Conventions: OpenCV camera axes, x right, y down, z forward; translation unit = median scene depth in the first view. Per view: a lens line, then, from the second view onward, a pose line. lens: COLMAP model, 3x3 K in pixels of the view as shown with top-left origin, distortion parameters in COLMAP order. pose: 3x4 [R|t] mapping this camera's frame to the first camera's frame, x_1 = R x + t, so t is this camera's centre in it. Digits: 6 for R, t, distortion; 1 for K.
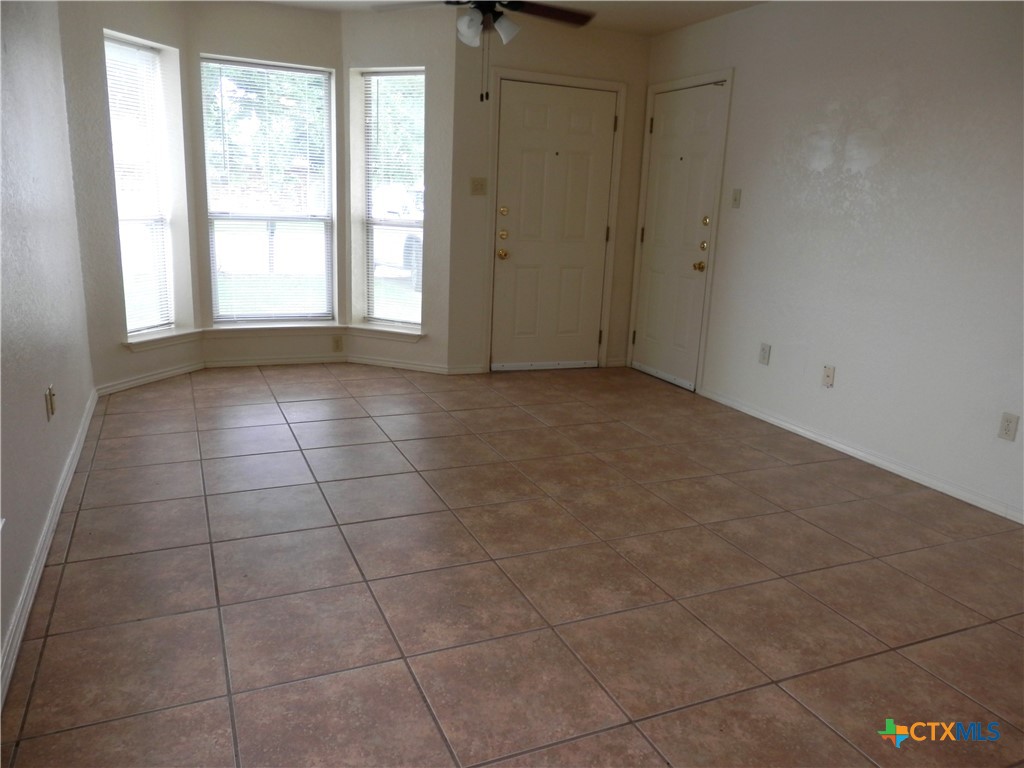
lens RADIAL K [[761.2, 0, 510.5], [0, 761.2, 387.2], [0, 0, 1]] dist [0.005981, -0.003674]
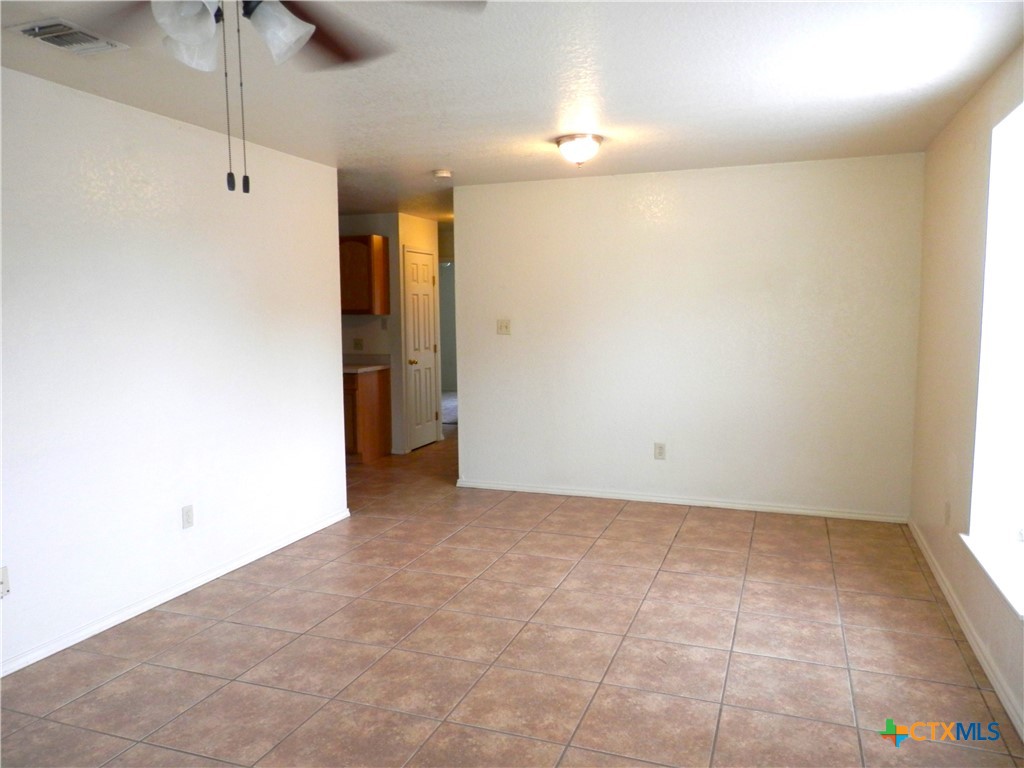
lens RADIAL K [[761.2, 0, 510.9], [0, 761.2, 385.0], [0, 0, 1]] dist [0.005981, -0.003674]
pose [[-0.720781, -0.105045, 0.685157, -0.545877], [0.144261, 0.944074, 0.296502, -0.447663], [-0.677985, 0.312555, -0.665316, 1.444657]]
